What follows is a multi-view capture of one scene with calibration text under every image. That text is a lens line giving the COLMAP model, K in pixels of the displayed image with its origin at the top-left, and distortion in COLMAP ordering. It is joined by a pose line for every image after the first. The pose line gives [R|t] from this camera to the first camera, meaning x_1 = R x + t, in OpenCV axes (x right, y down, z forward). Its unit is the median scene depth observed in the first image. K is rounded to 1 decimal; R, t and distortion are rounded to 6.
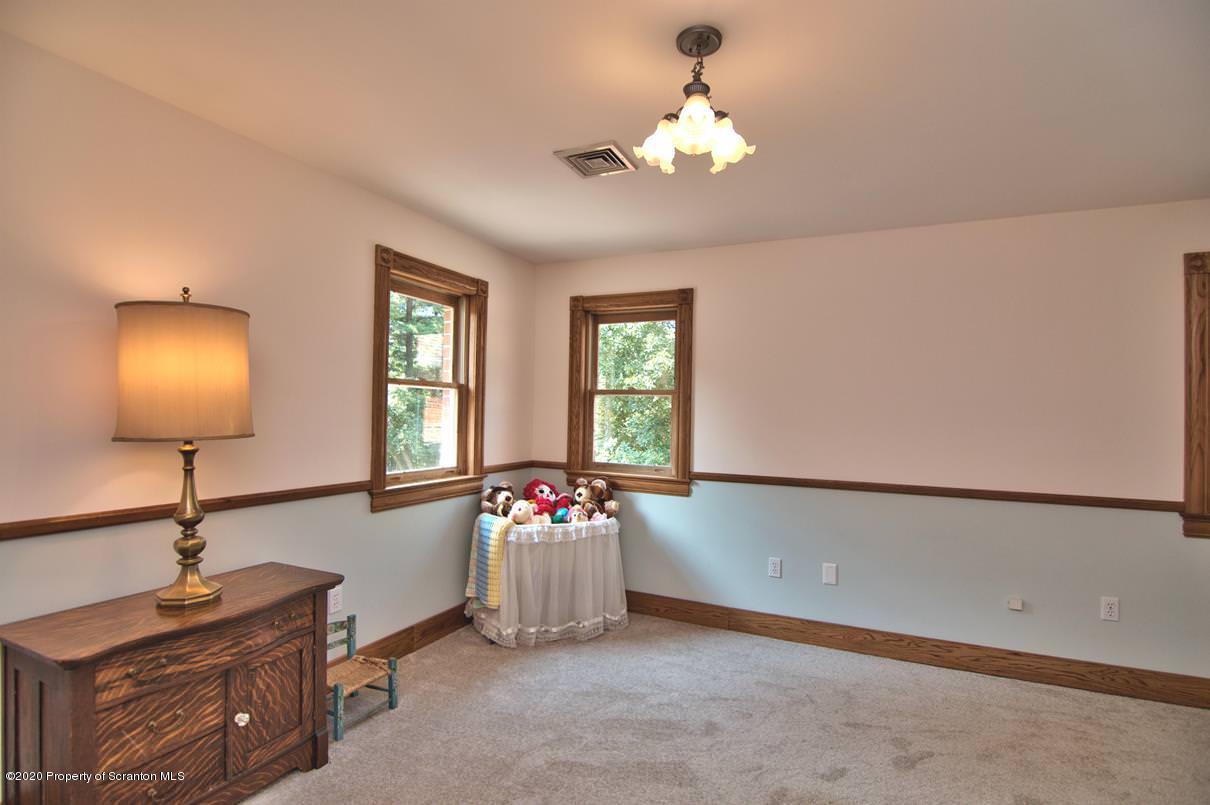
lens RADIAL K [[585.2, 0, 614.7], [0, 585.2, 404.8], [0, 0, 1]] dist [-0.010655, -0.008009]
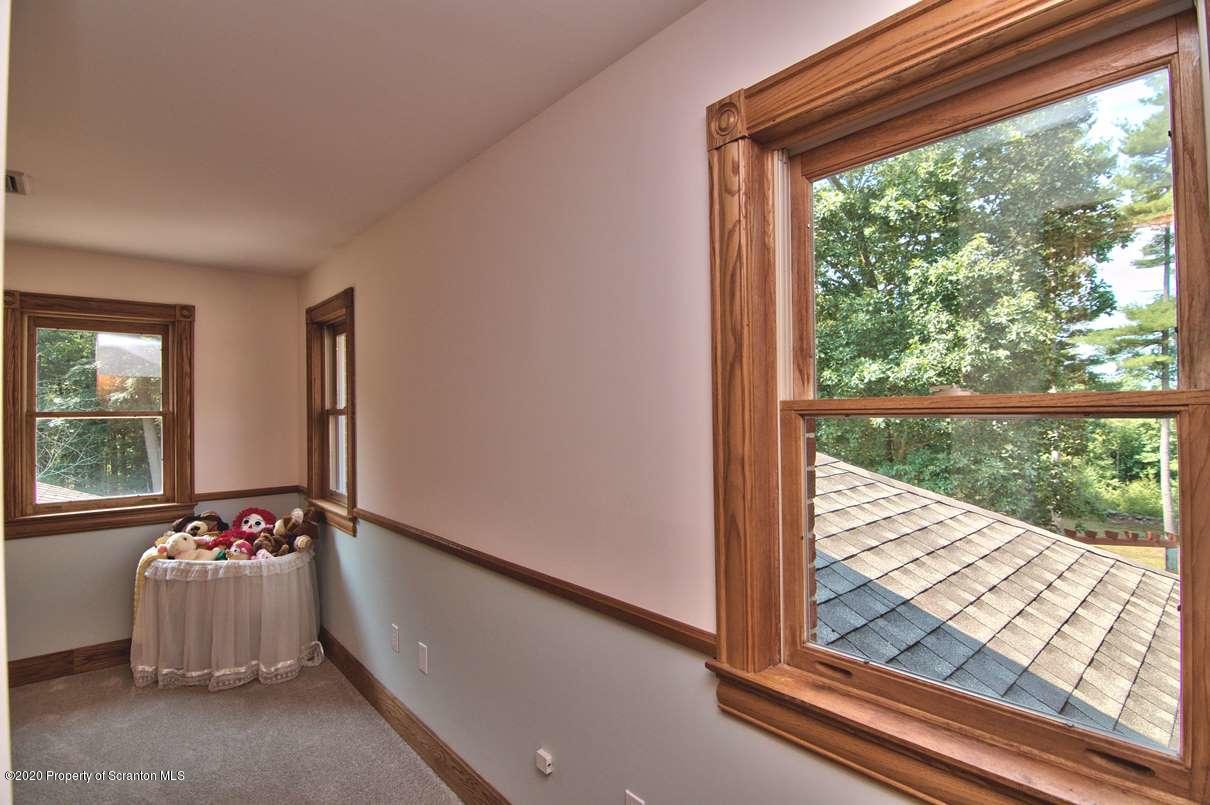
lens RADIAL K [[585.2, 0, 603.7], [0, 585.2, 405.7], [0, 0, 1]] dist [-0.010655, -0.008009]
pose [[0.905408, -0.039526, -0.422699, 0.892271], [0.037210, 0.999213, -0.013734, -0.004060], [0.422909, -0.003293, 0.906166, 0.447025]]
